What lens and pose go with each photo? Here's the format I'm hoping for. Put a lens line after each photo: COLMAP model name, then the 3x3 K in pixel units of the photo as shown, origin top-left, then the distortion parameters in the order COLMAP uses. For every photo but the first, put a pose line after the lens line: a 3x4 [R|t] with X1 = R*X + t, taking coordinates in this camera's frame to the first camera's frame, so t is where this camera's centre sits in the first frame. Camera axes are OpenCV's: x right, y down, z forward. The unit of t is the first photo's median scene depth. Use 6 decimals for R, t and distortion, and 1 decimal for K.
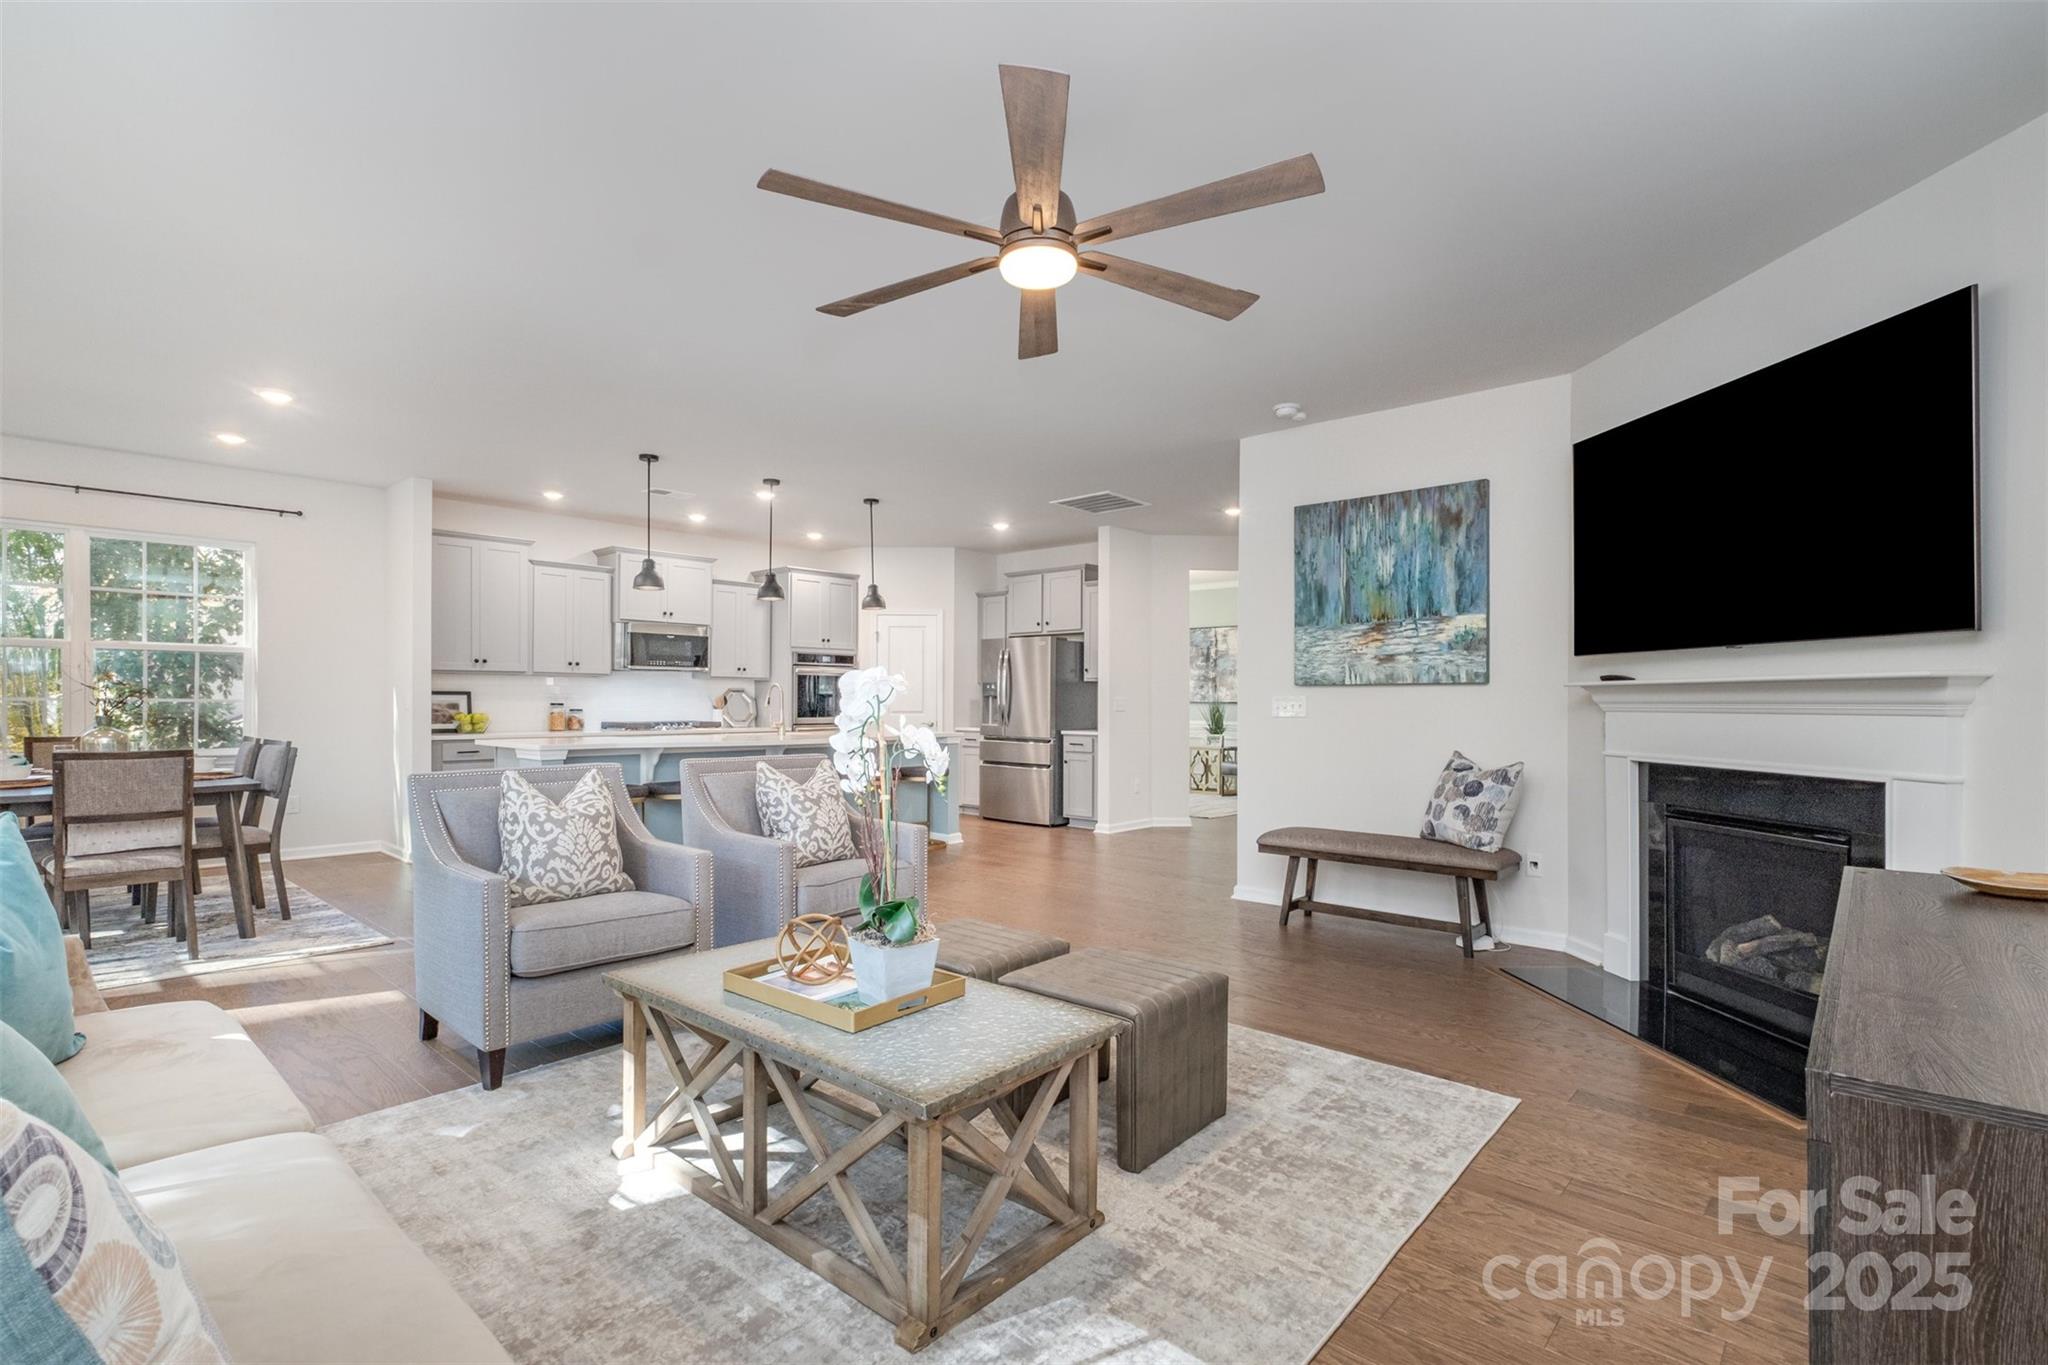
lens RADIAL K [[926.6, 0, 1031.3], [0, 926.6, 688.1], [0, 0, 1]] dist [-0.027504, -0.000025]
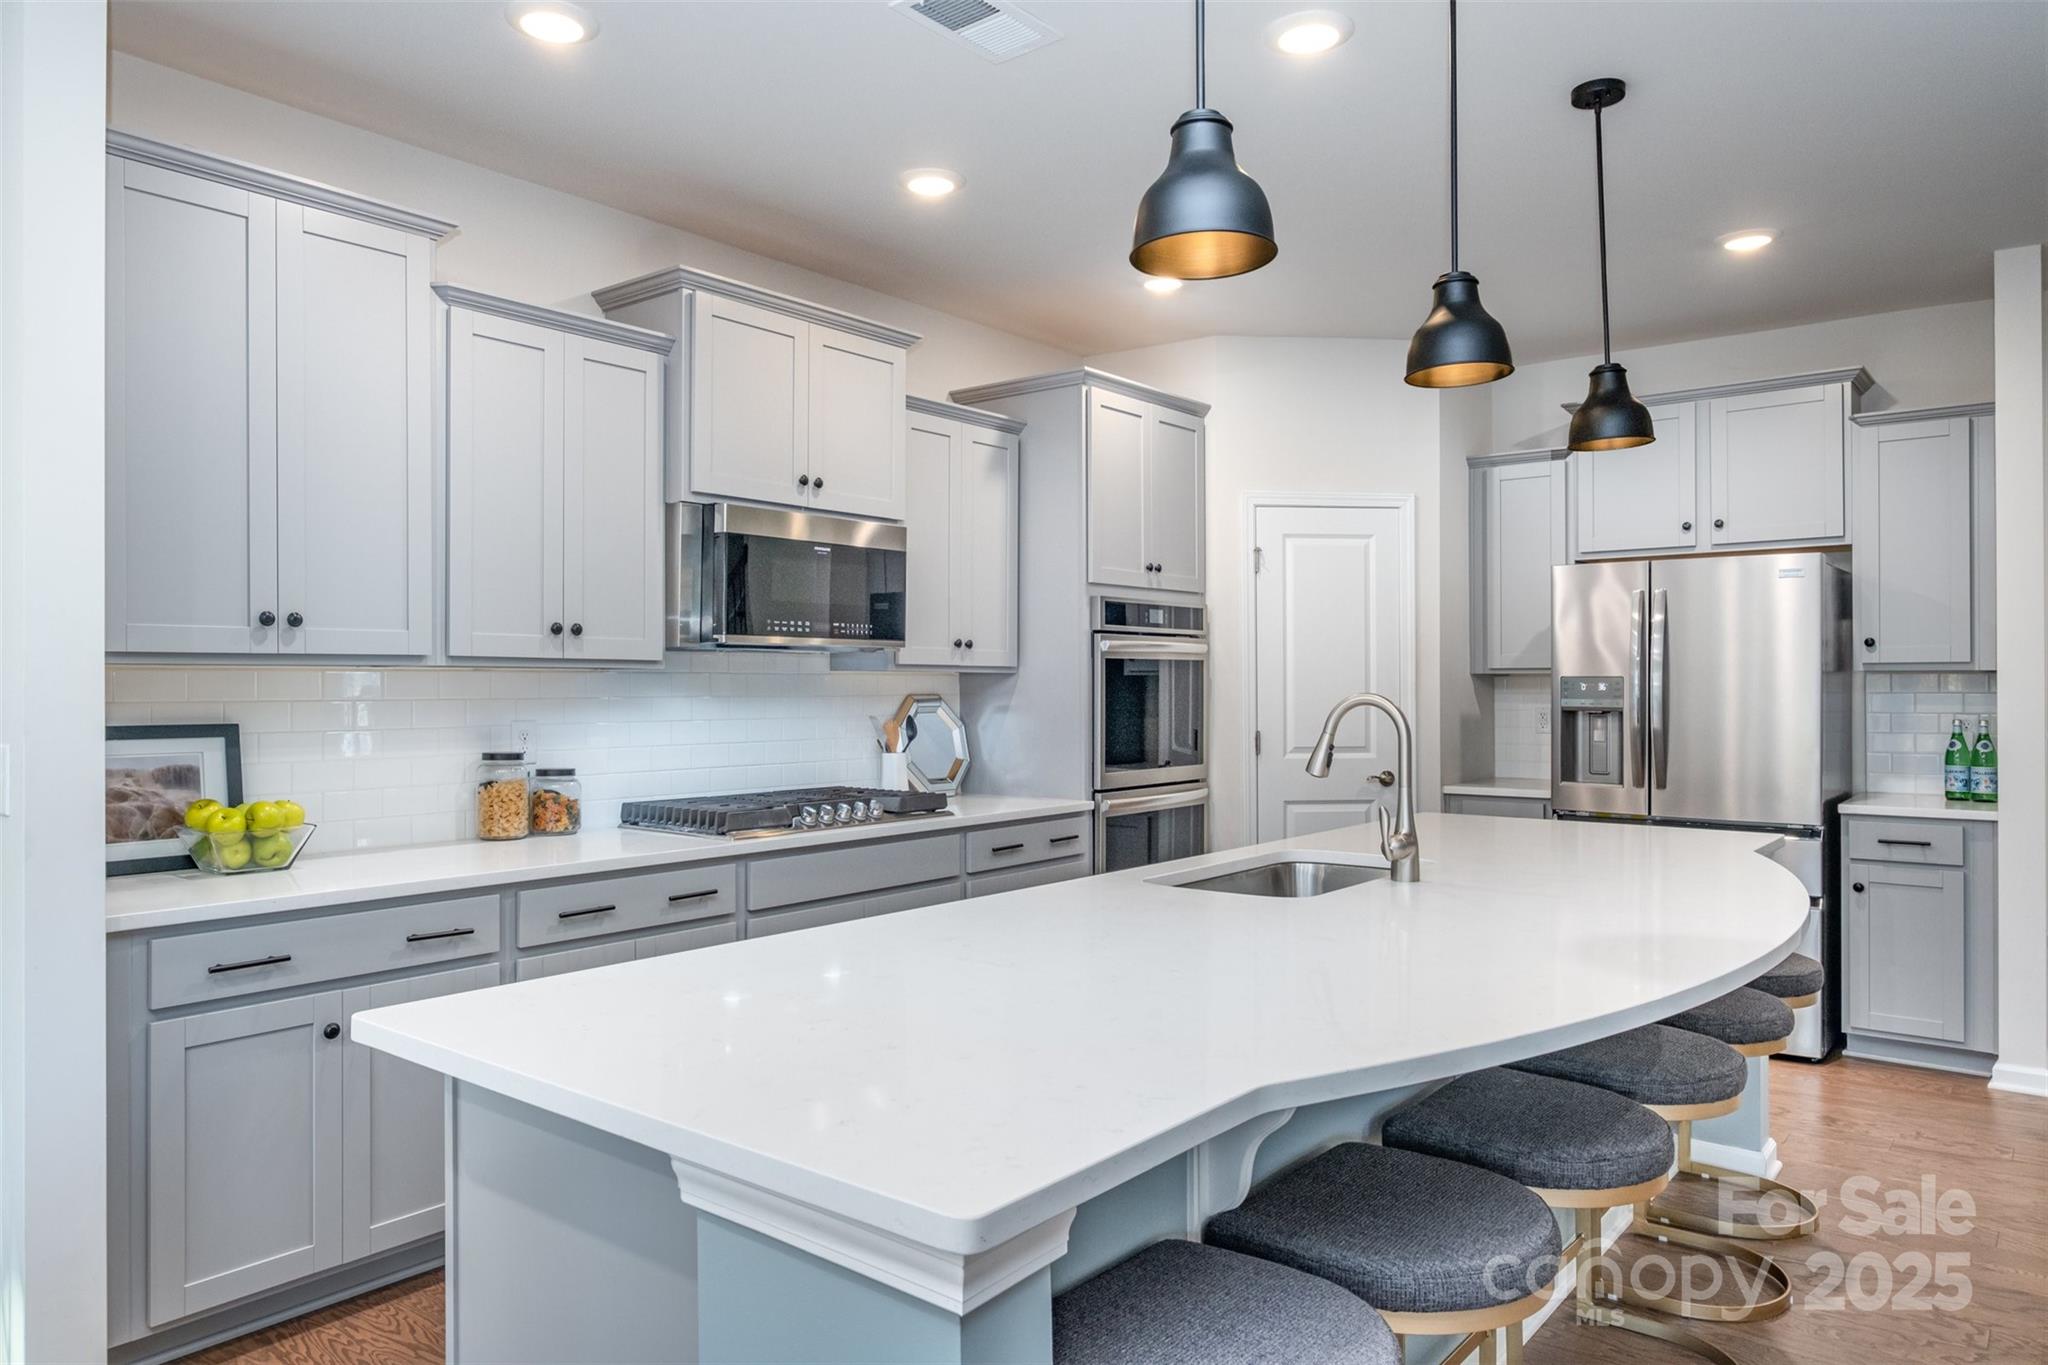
lens RADIAL K [[1343.4, 0, 1030.1], [0, 1343.4, 676.8], [0, 0, 1]] dist [-0.007750, 0.002257]
pose [[0.999086, -0.006689, 0.042220, -0.557898], [0.006500, 0.999968, 0.004620, -0.017593], [-0.042250, -0.004342, 0.999098, 0.831528]]
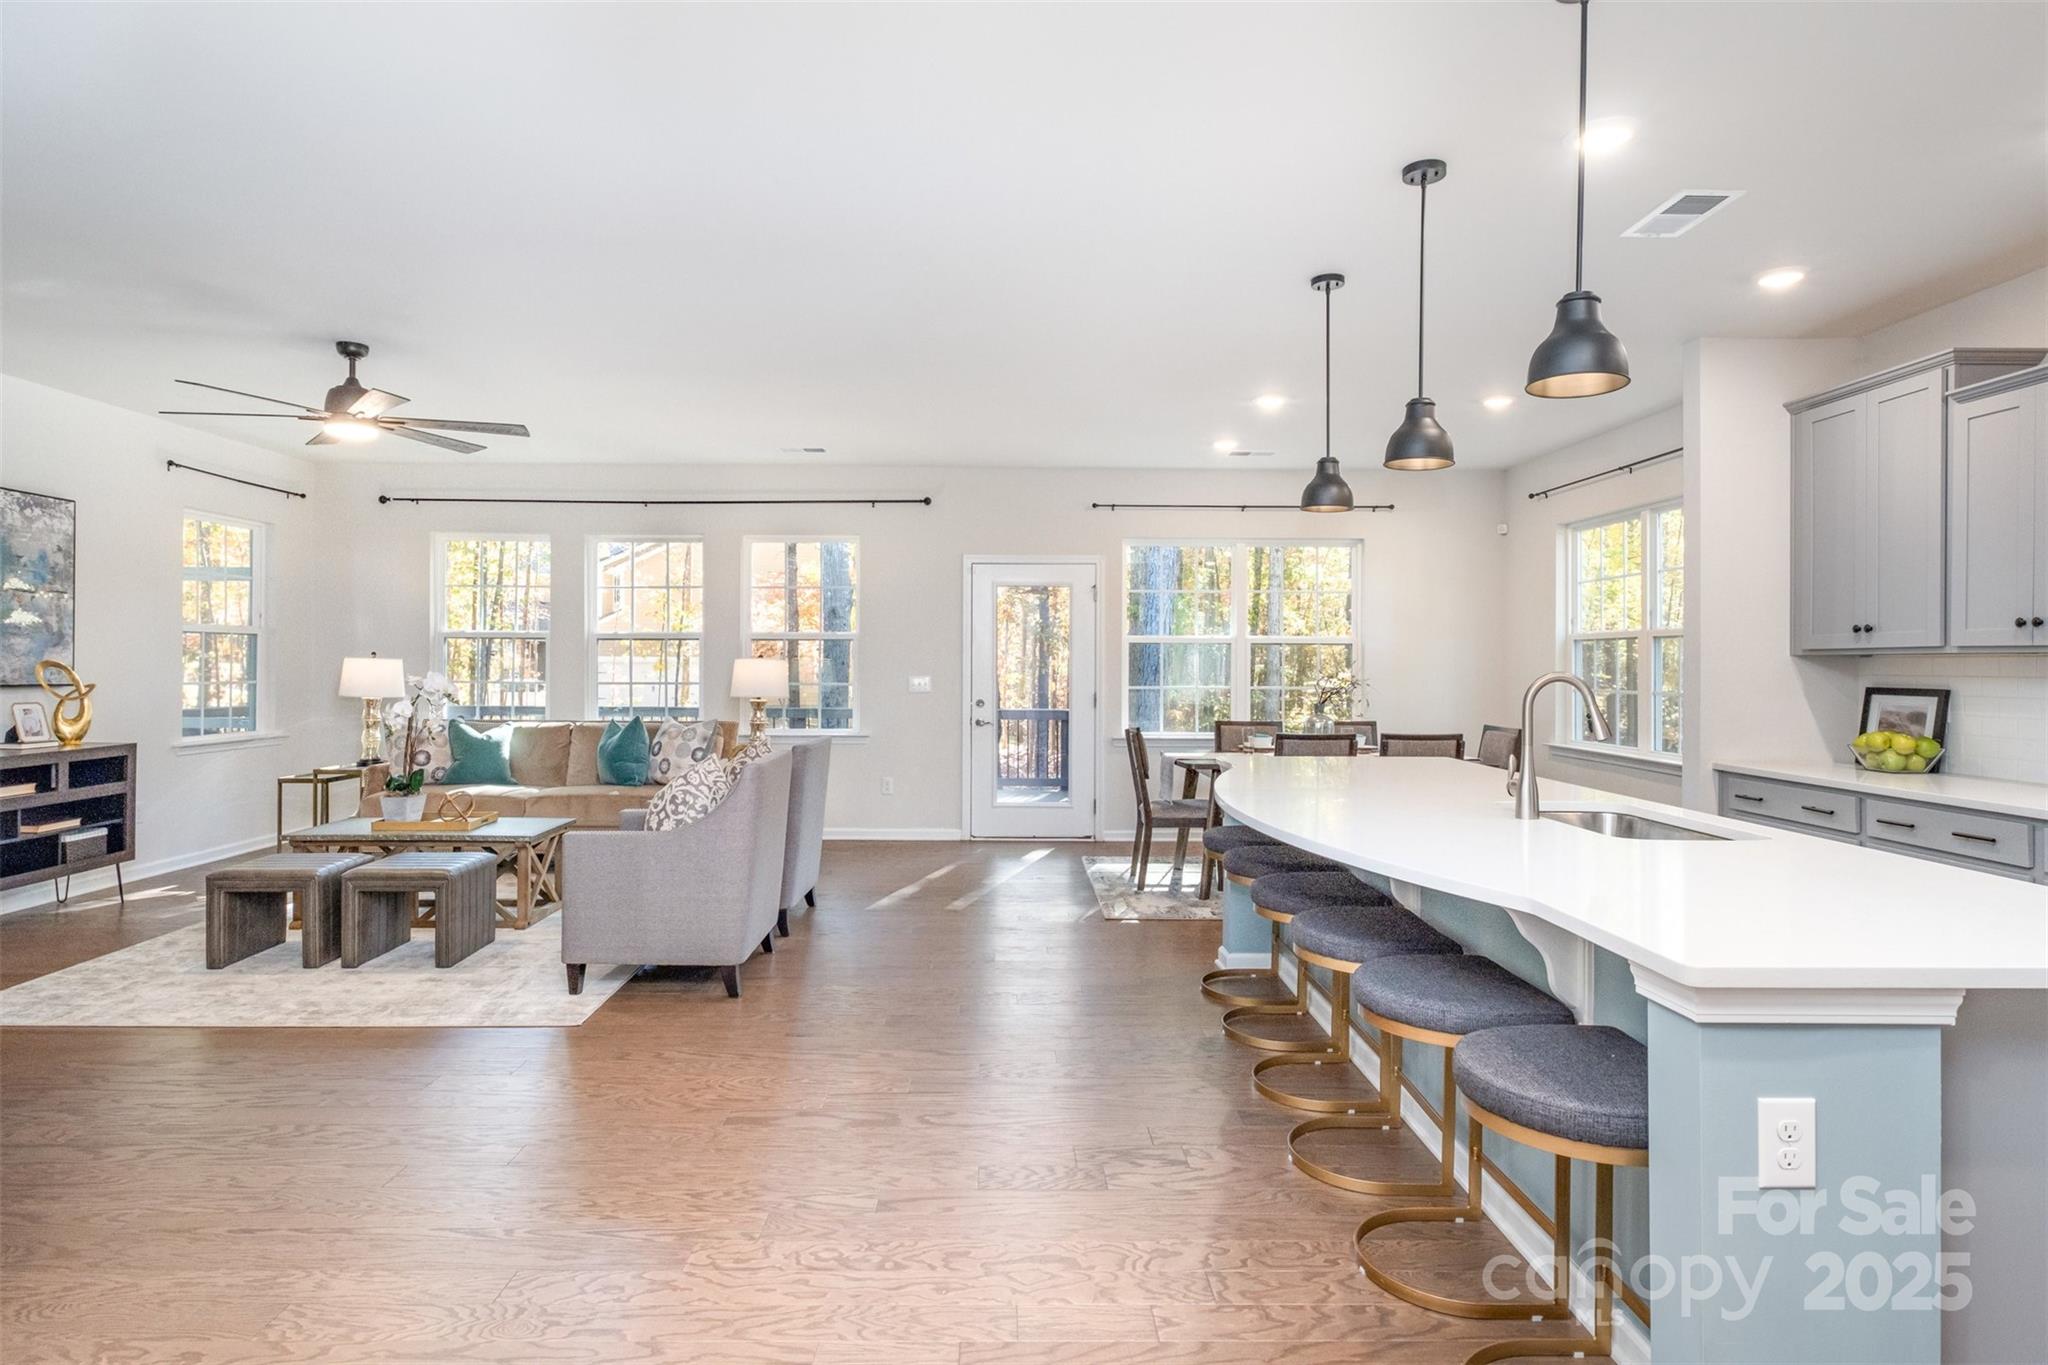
lens RADIAL K [[1126.2, 0, 1008.3], [0, 1126.2, 664.2], [0, 0, 1]] dist [-0.002134, 0.000791]
pose [[-0.746480, -0.006022, -0.665380, 0.237633], [-0.000251, 0.999962, -0.008768, -0.006617], [0.665408, -0.006379, -0.746453, 1.660905]]
